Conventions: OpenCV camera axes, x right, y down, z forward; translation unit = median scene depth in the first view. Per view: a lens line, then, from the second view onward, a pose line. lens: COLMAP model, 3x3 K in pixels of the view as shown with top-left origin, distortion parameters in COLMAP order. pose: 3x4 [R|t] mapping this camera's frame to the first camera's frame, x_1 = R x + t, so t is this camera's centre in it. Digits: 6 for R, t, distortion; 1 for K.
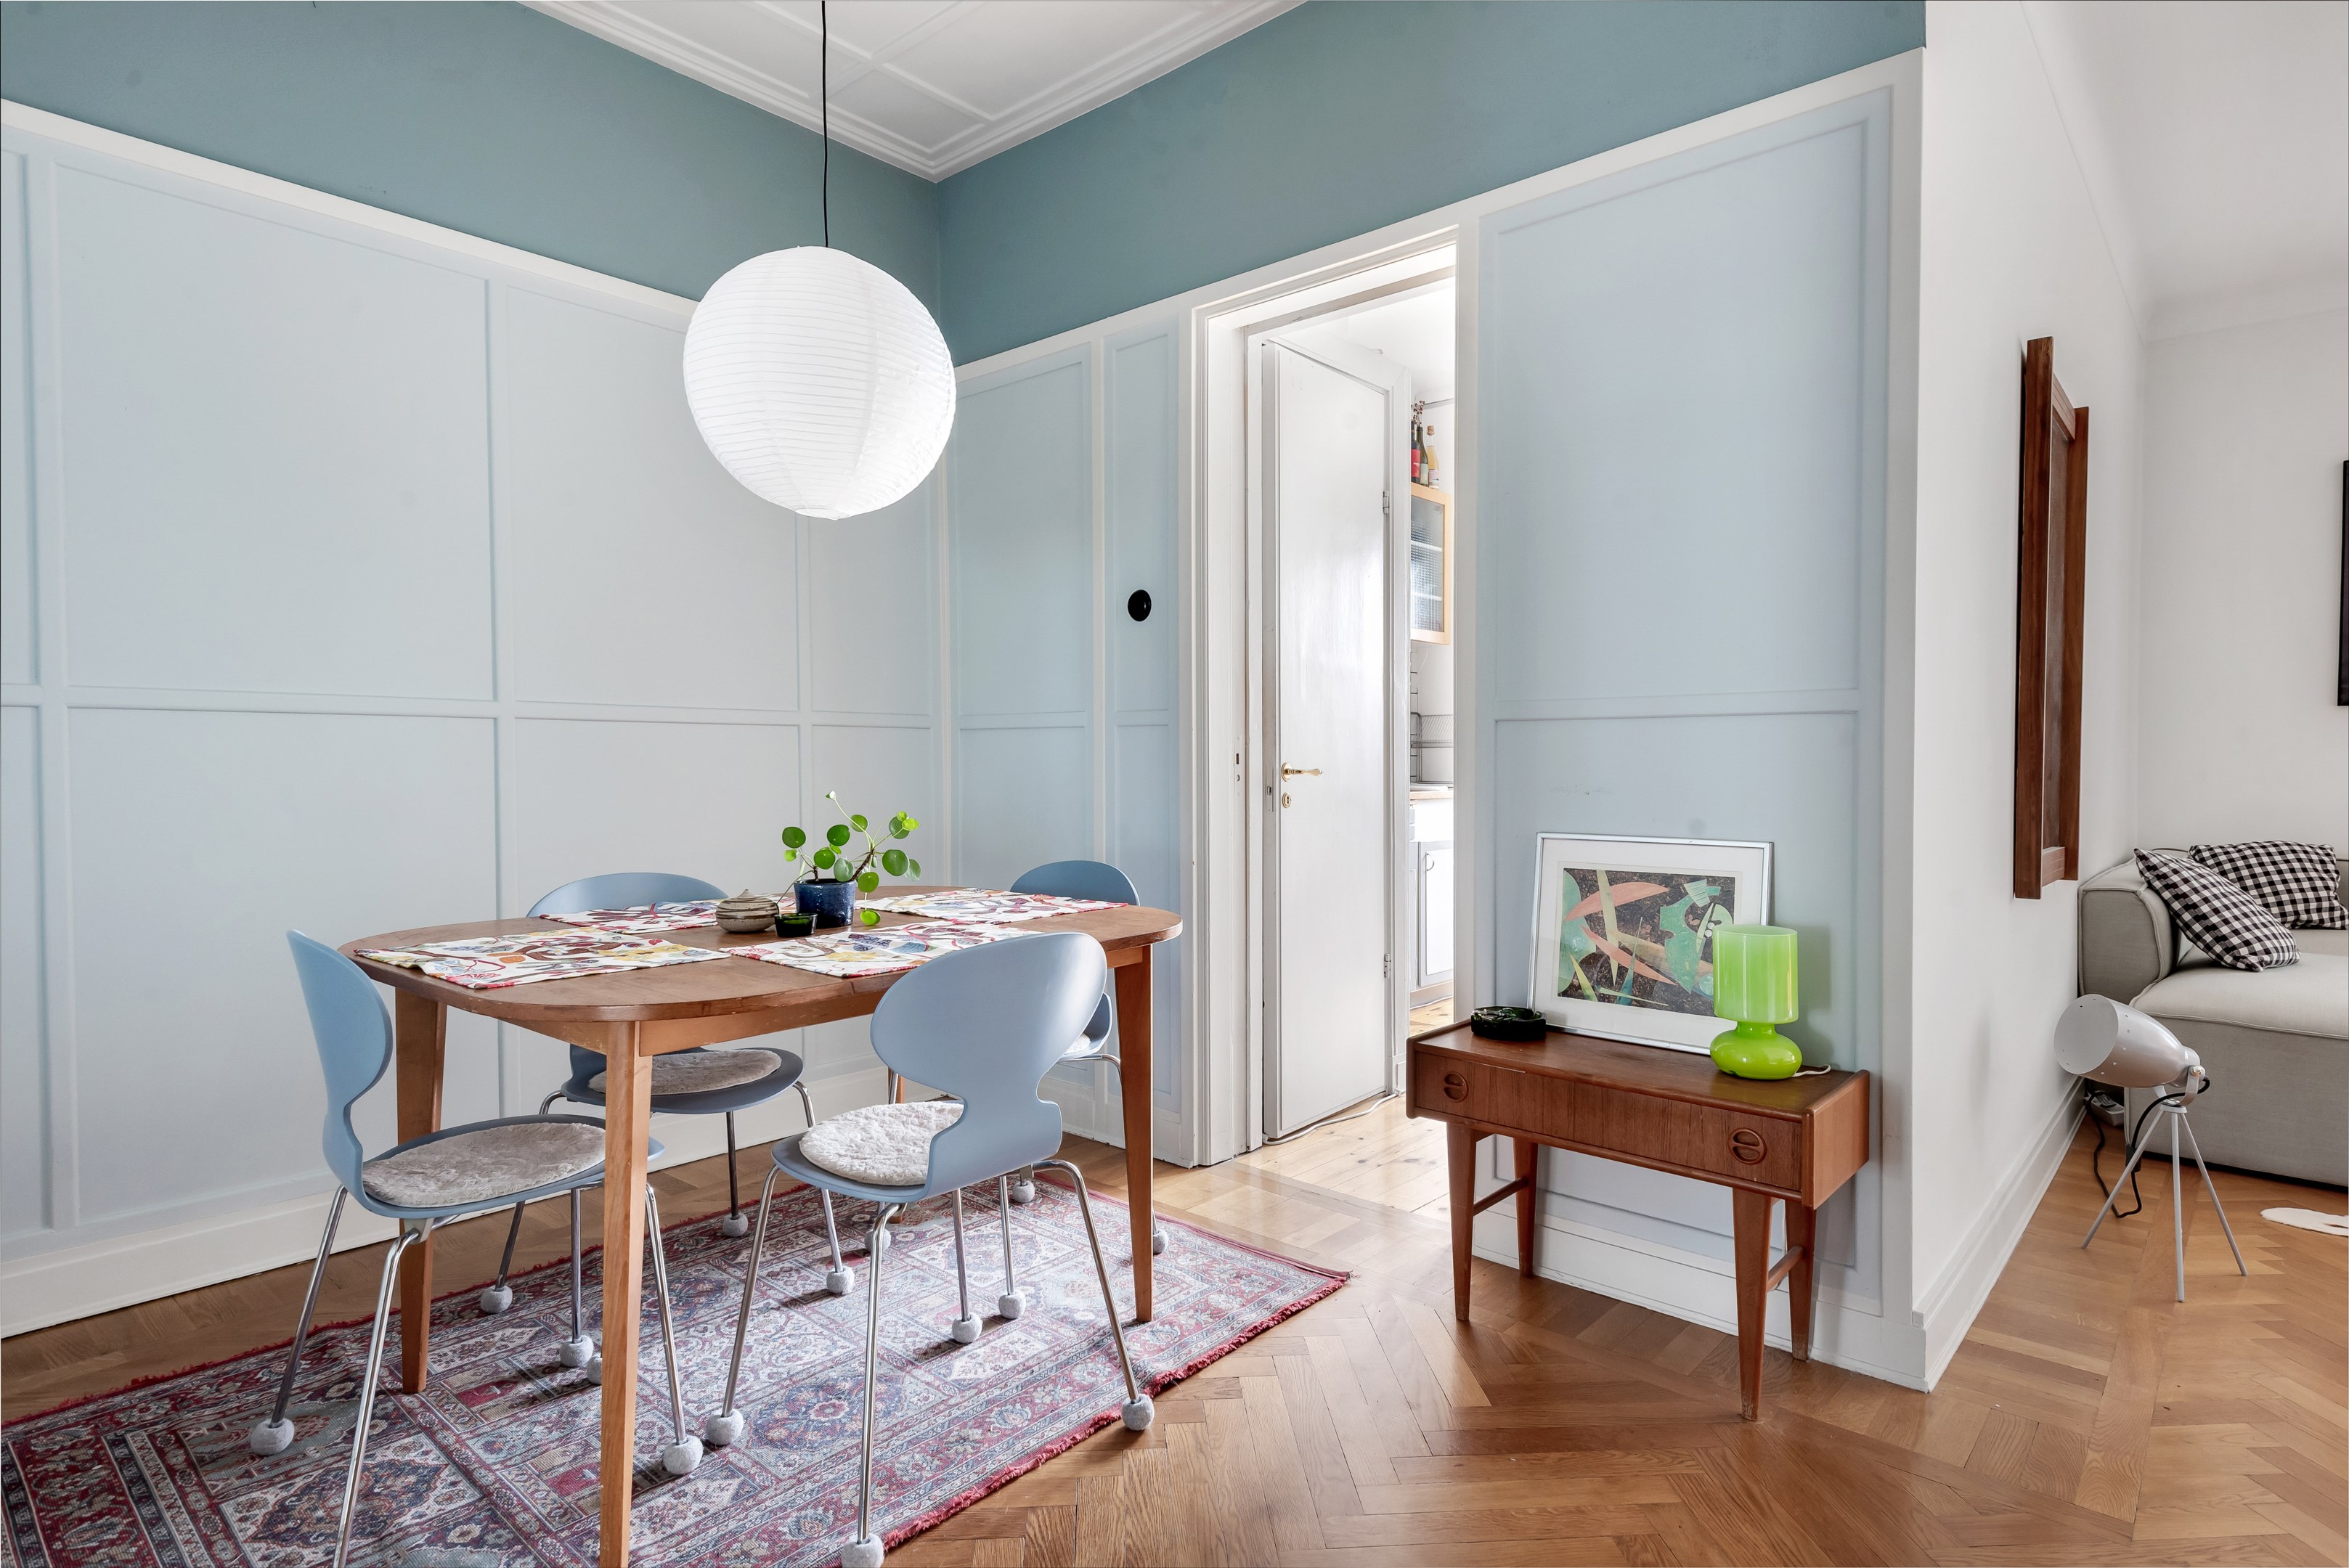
lens RADIAL K [[1234.5, 0, 1174.5], [0, 1234.5, 784.0], [0, 0, 1]] dist [-0.003730, -0.002675]
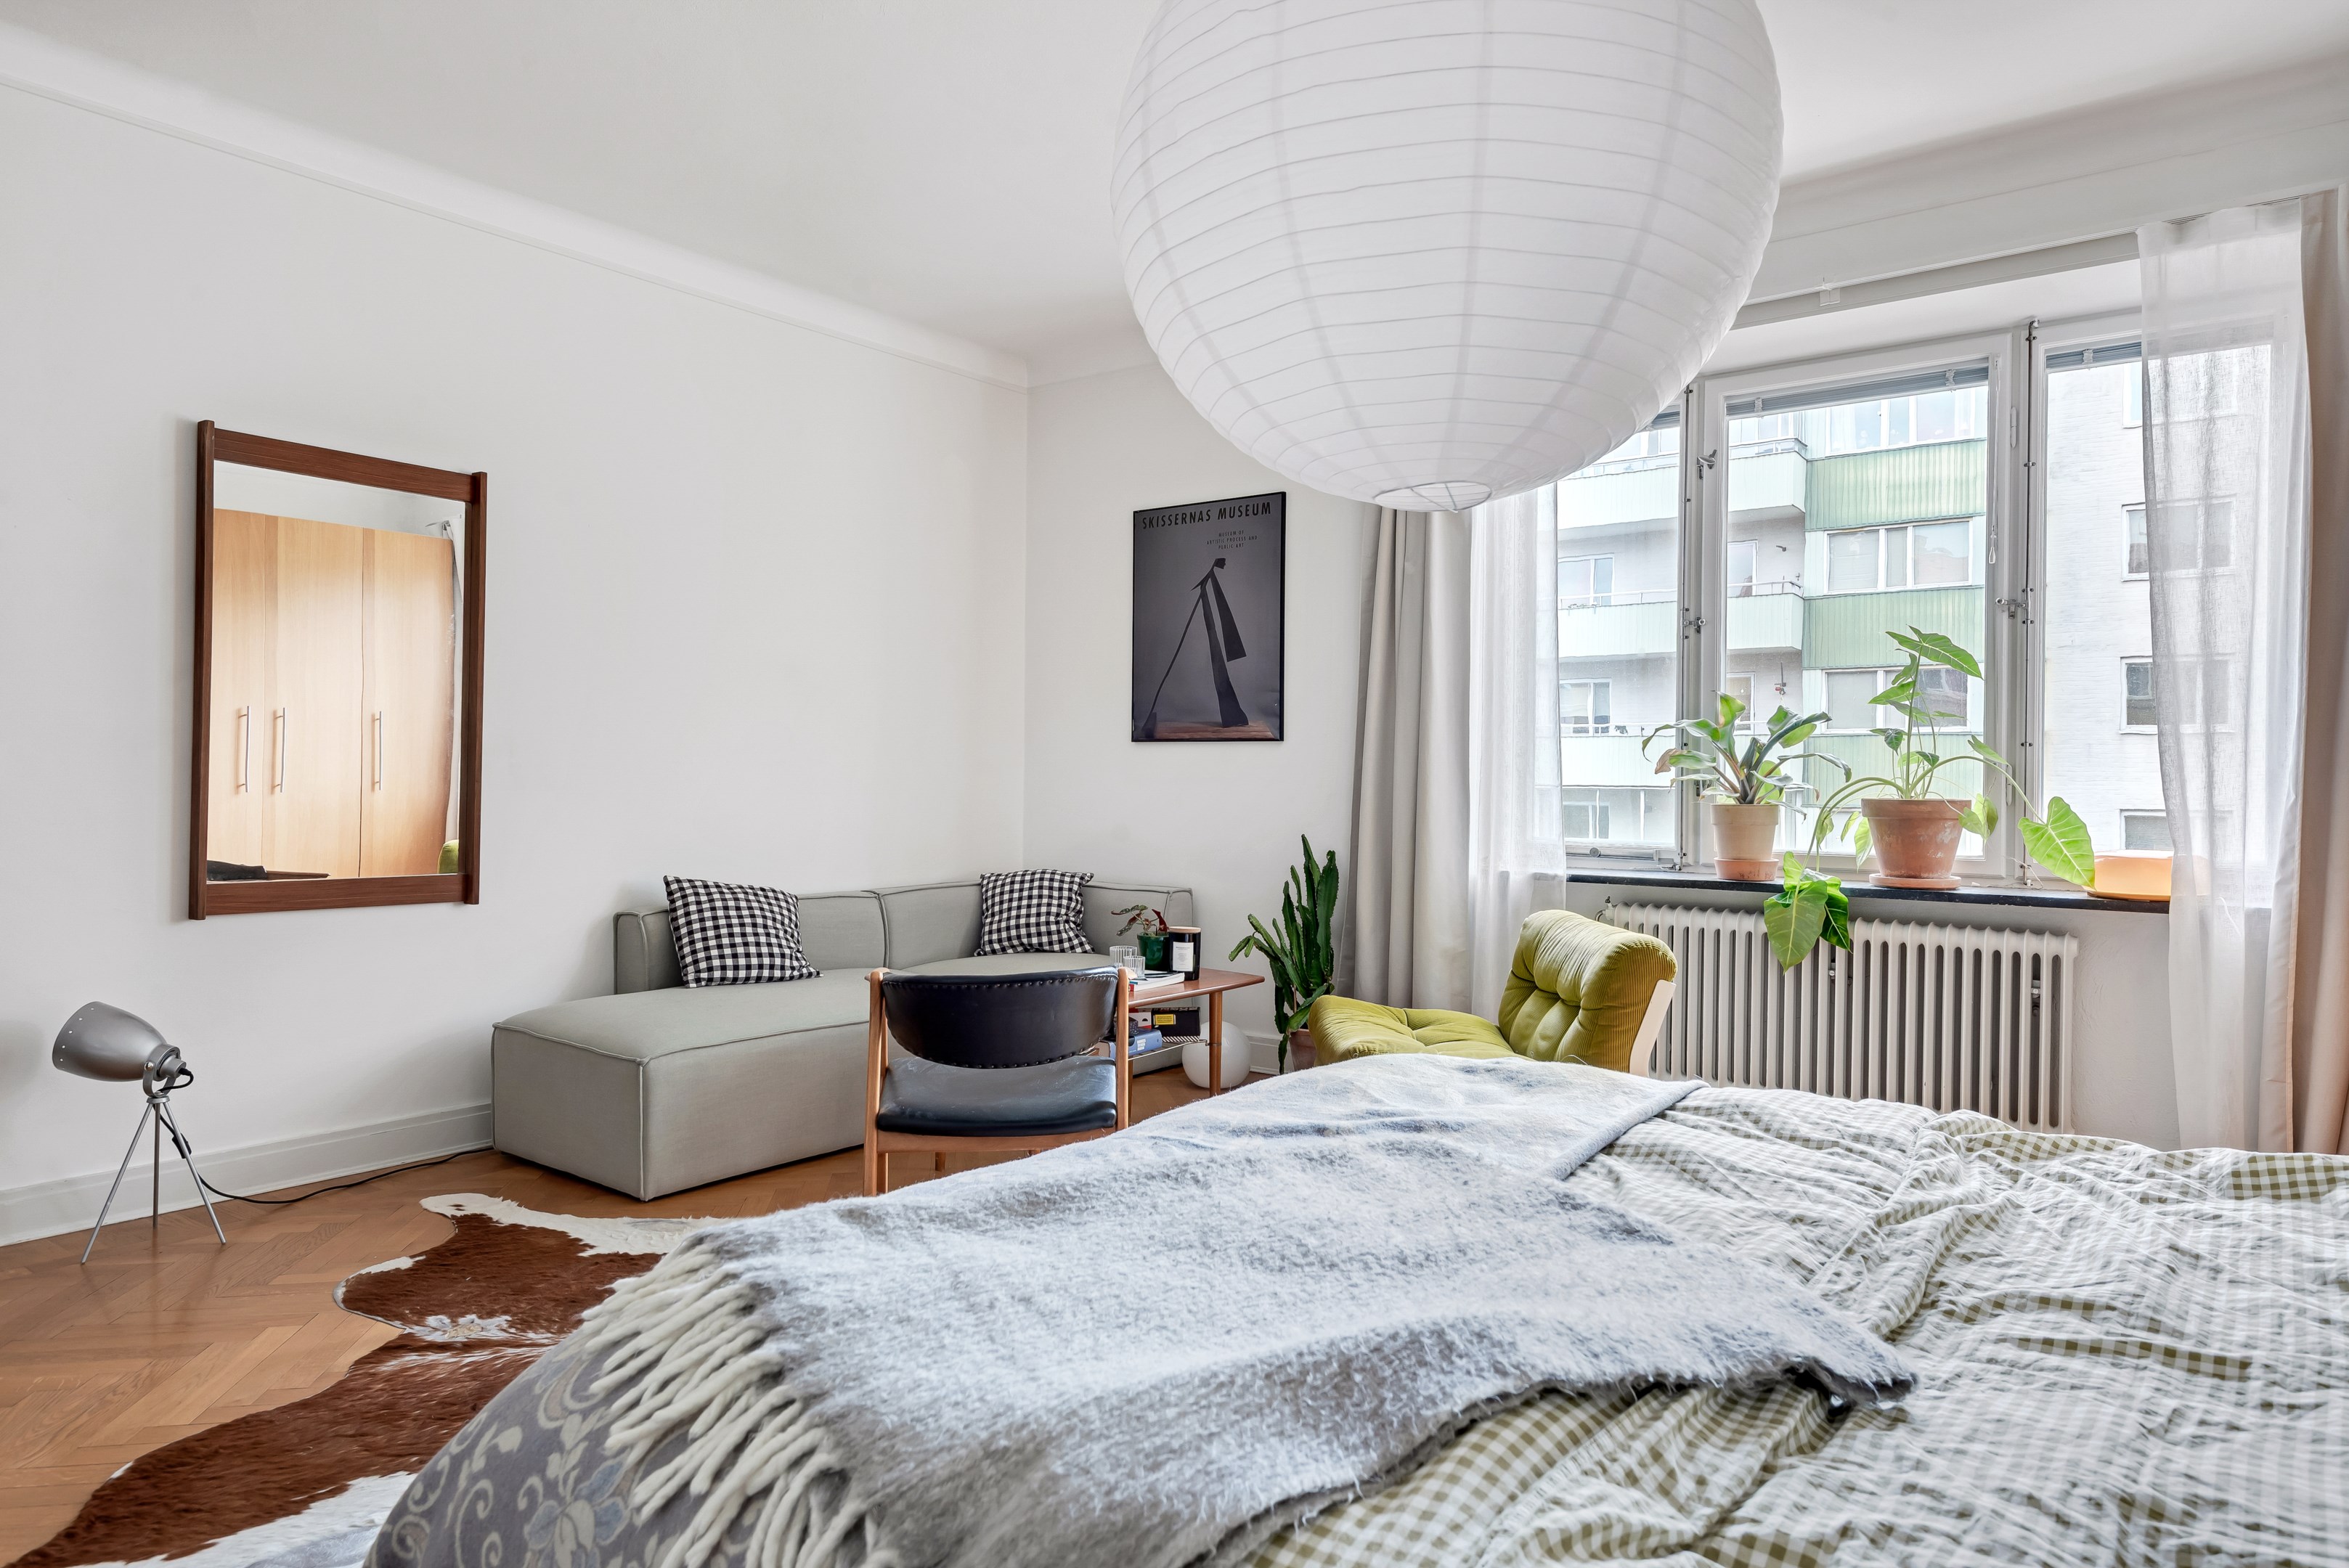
lens RADIAL K [[1474.5, 0, 1174.5], [0, 1474.5, 784.0], [0, 0, 1]] dist [0.041784, -0.002429]
pose [[0.997084, 0.008891, 0.075791, 0.951912], [-0.008260, 0.999929, -0.008639, -0.017974], [-0.075862, 0.007988, 0.997086, -0.290932]]
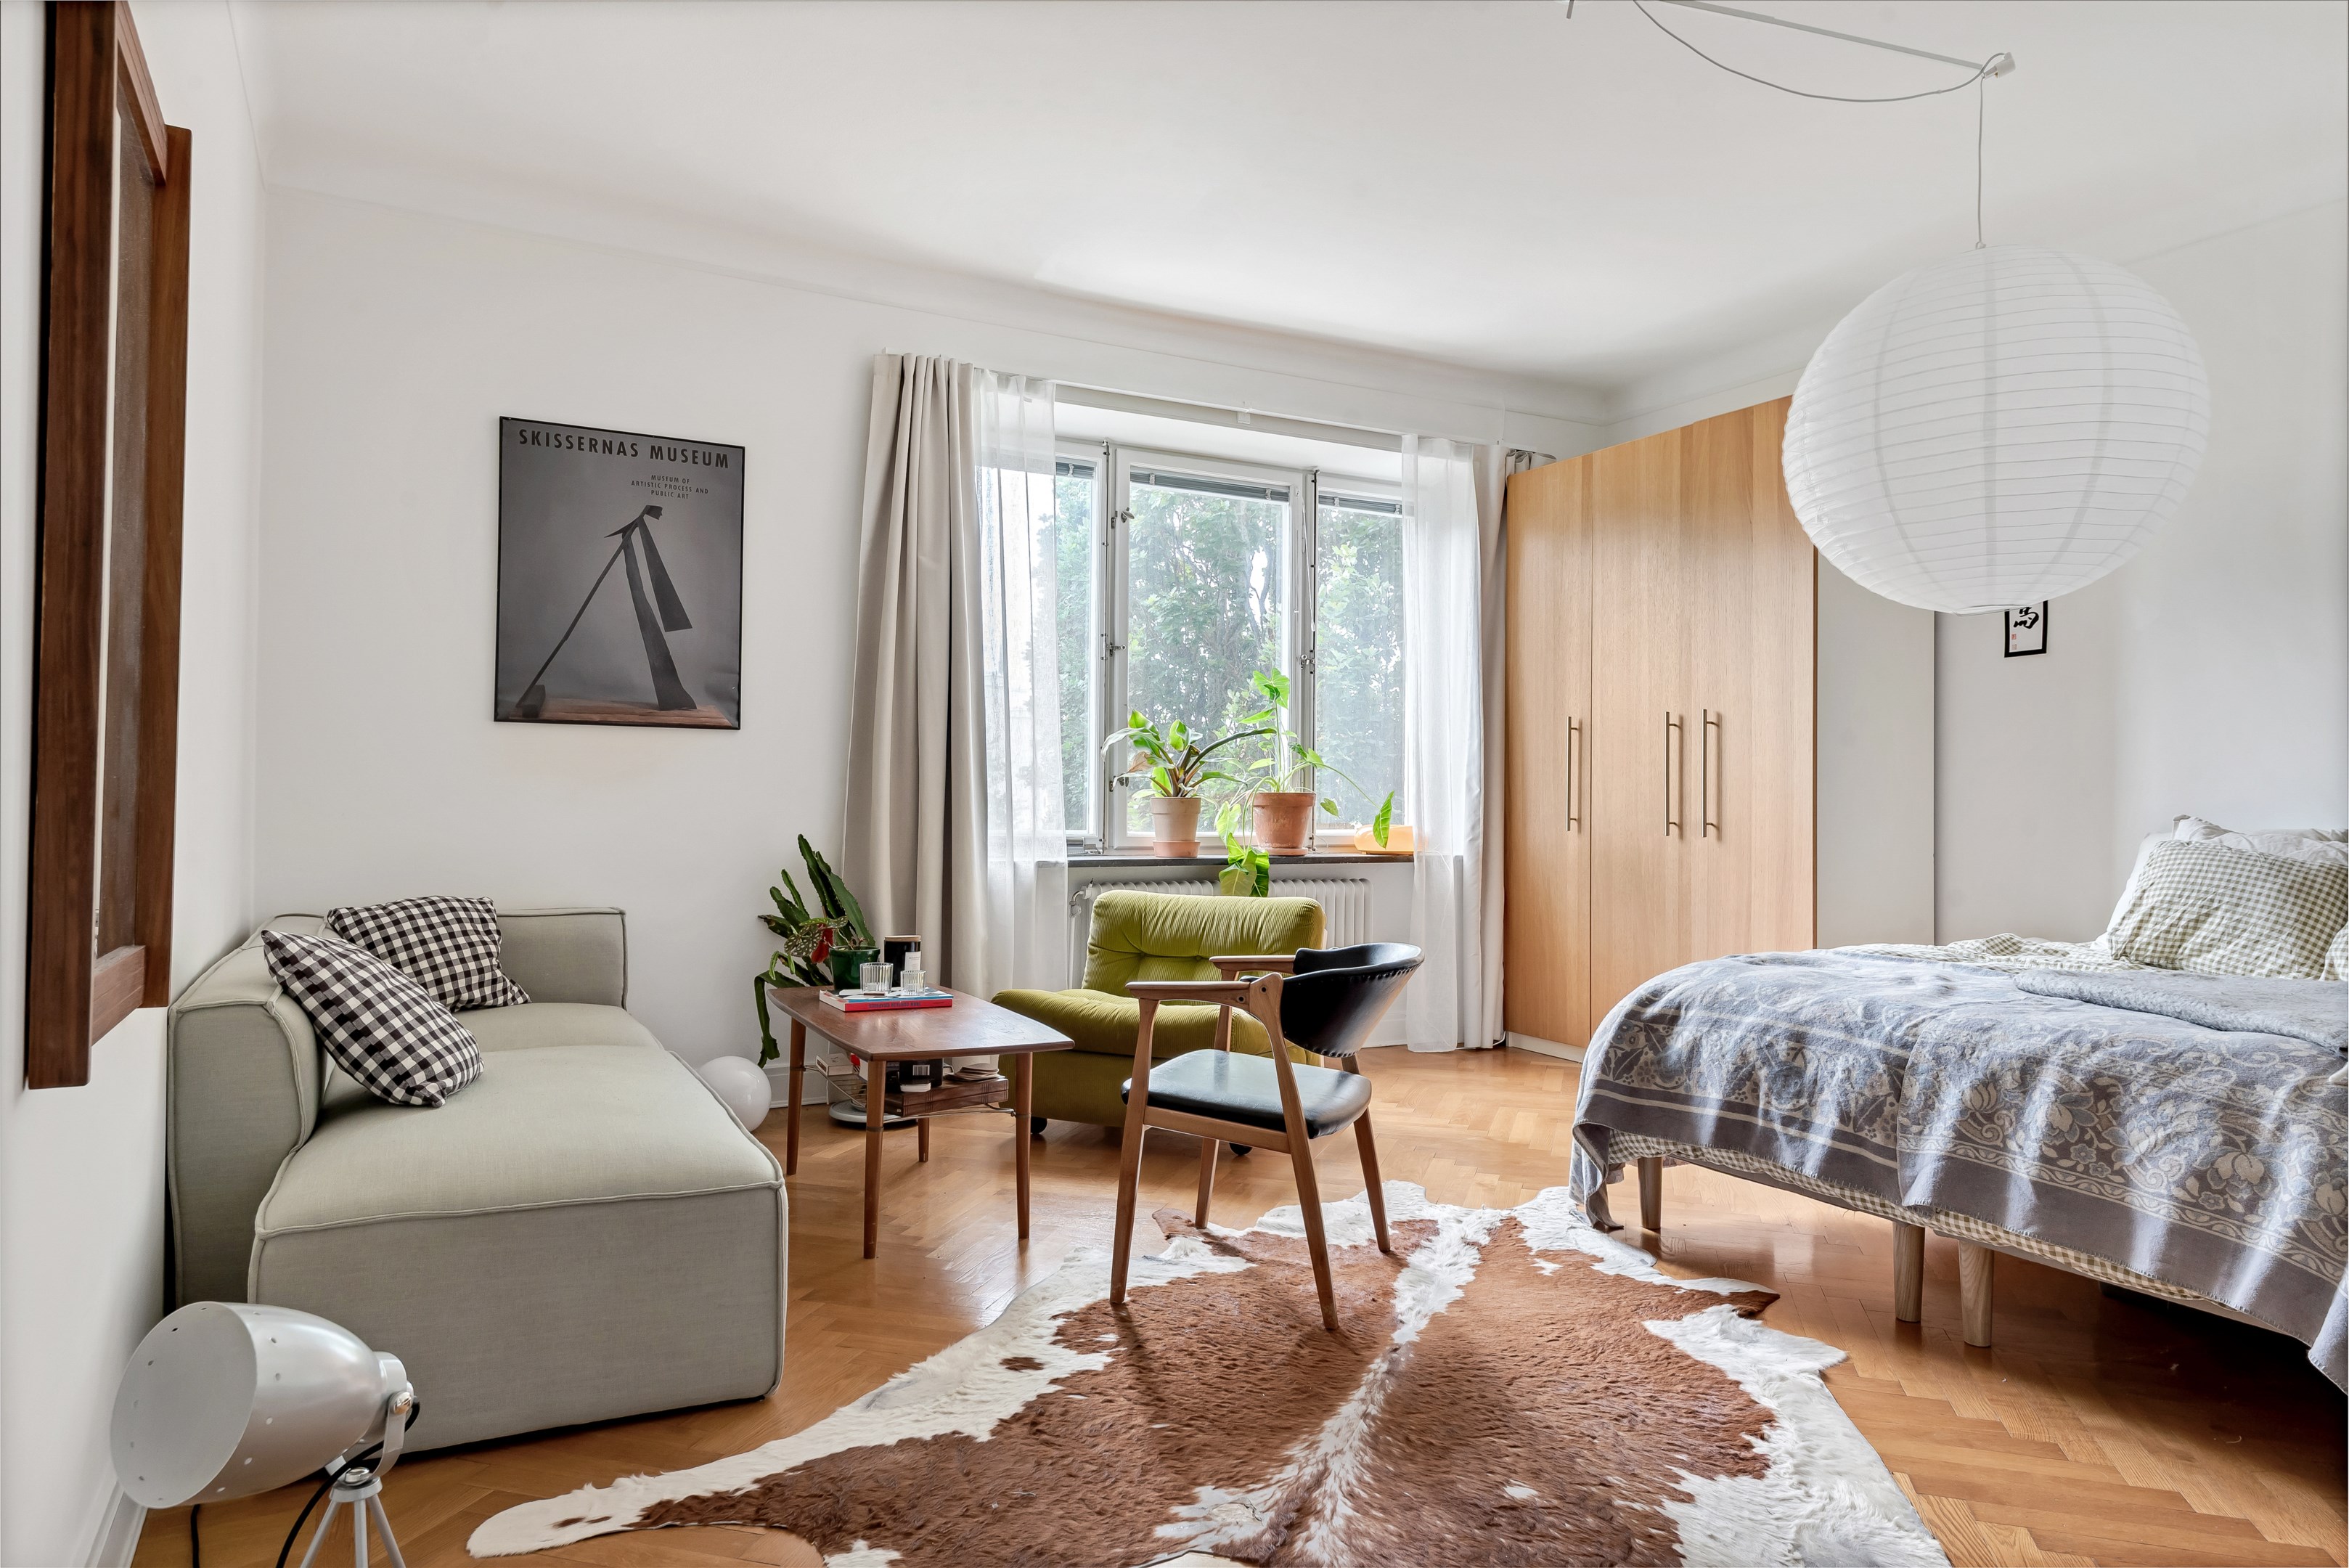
lens RADIAL K [[1490.4, 0, 1174.5], [0, 1490.4, 784.0], [0, 0, 1]] dist [0.044692, -0.004090]
pose [[0.342761, 0.016330, 0.939281, 0.194869], [0.004423, 0.999810, -0.018997, -0.002852], [-0.939412, 0.010666, 0.342624, 0.269369]]
